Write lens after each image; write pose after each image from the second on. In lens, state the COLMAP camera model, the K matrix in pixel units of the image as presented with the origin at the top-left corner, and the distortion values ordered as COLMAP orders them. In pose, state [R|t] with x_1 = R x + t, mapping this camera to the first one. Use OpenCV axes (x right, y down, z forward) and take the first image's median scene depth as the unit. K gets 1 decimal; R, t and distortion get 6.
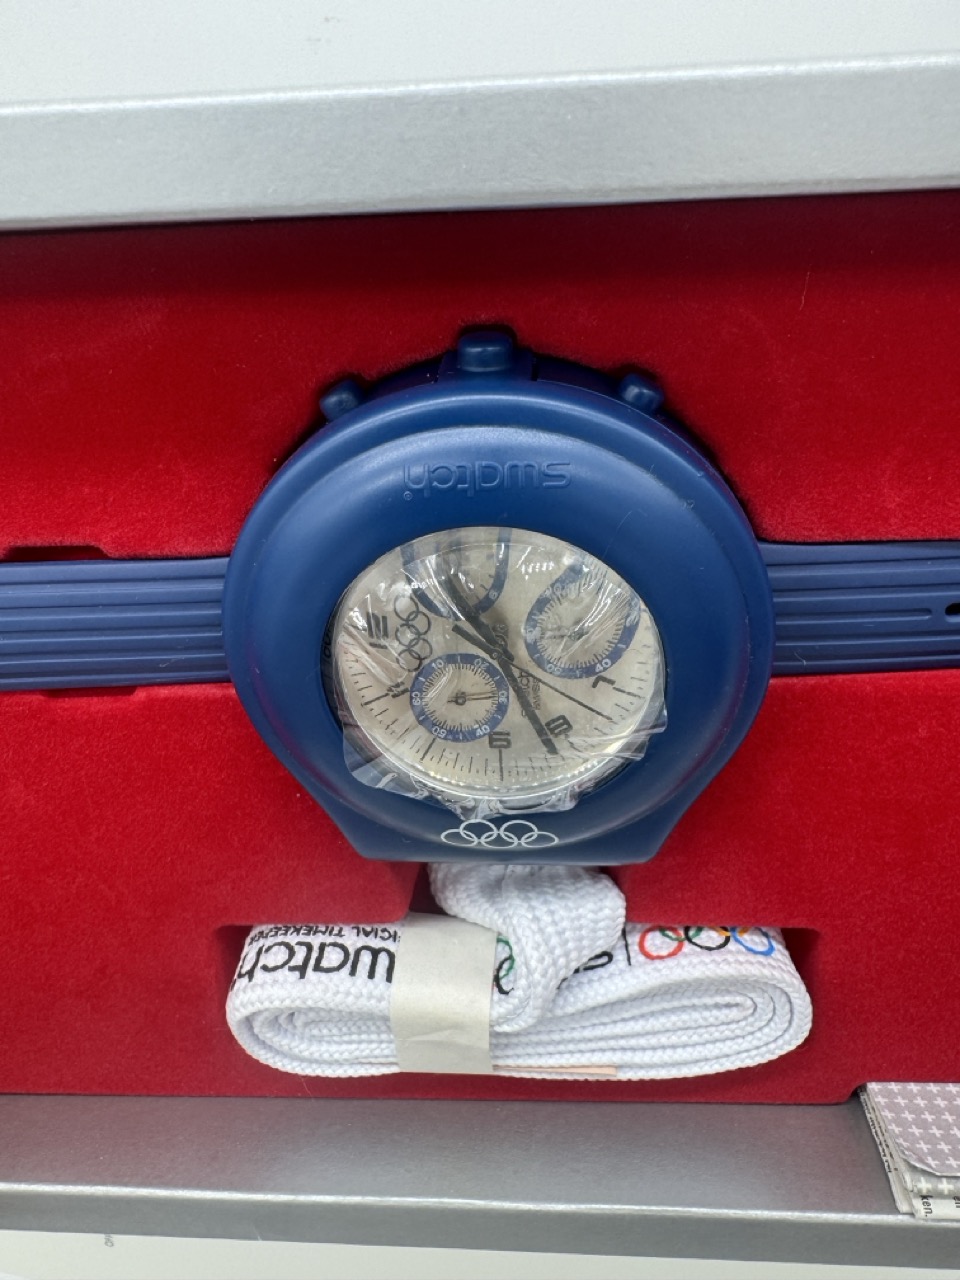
lens RADIAL K [[906.5, 0, 484.2], [0, 906.5, 586.4], [0, 0, 1]] dist [0.018621, -0.000686]
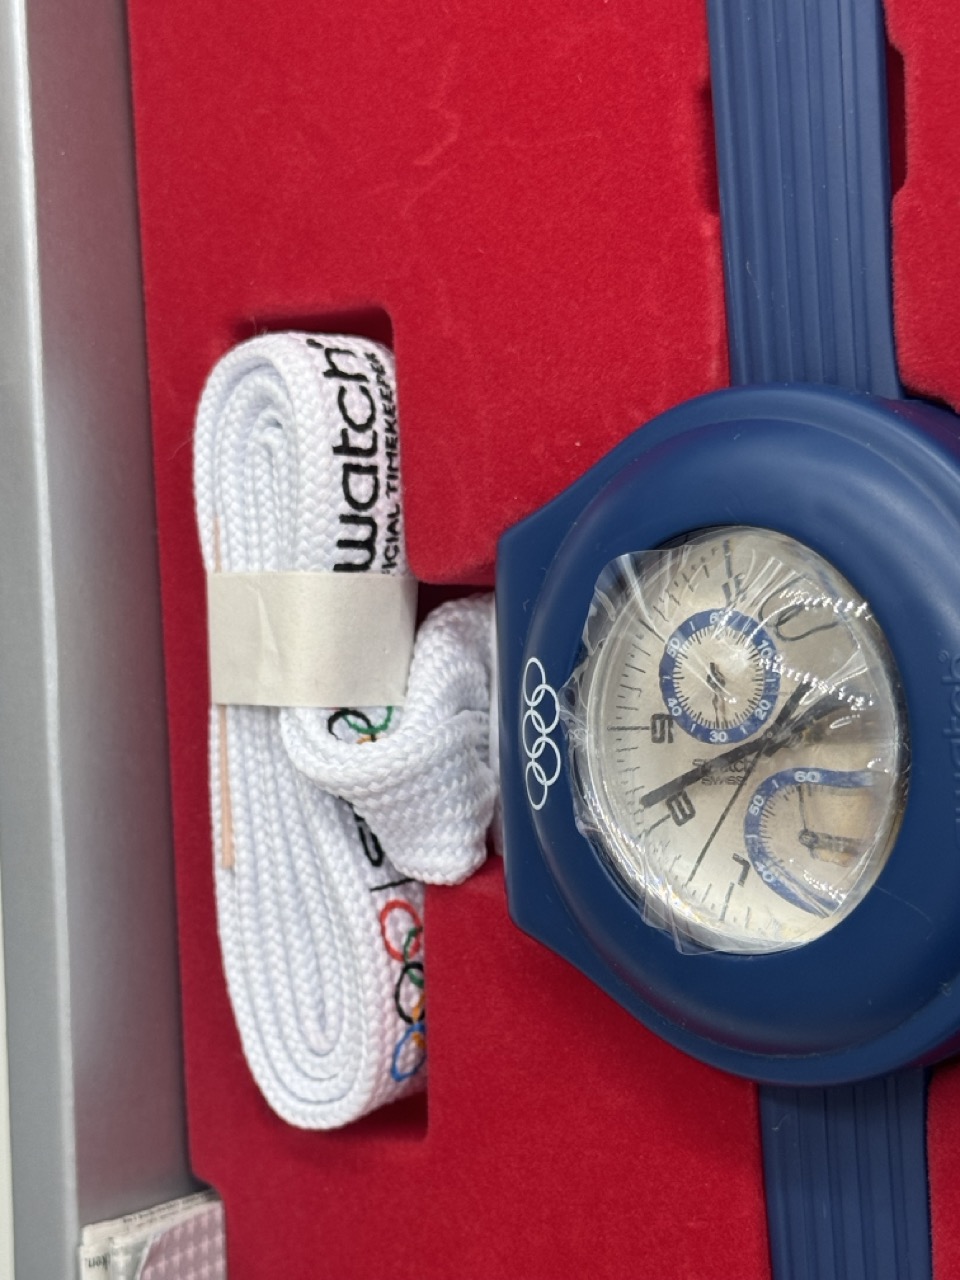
lens RADIAL K [[2506.4, 0, 480.0], [0, 2506.4, 640.0], [0, 0, 1]] dist [-0.007539, 0.277830]
pose [[0.044608, 0.993449, 0.105207, -0.248899], [-0.966970, 0.016483, 0.254356, -0.187693], [0.250955, -0.113078, 0.961371, -0.900012]]
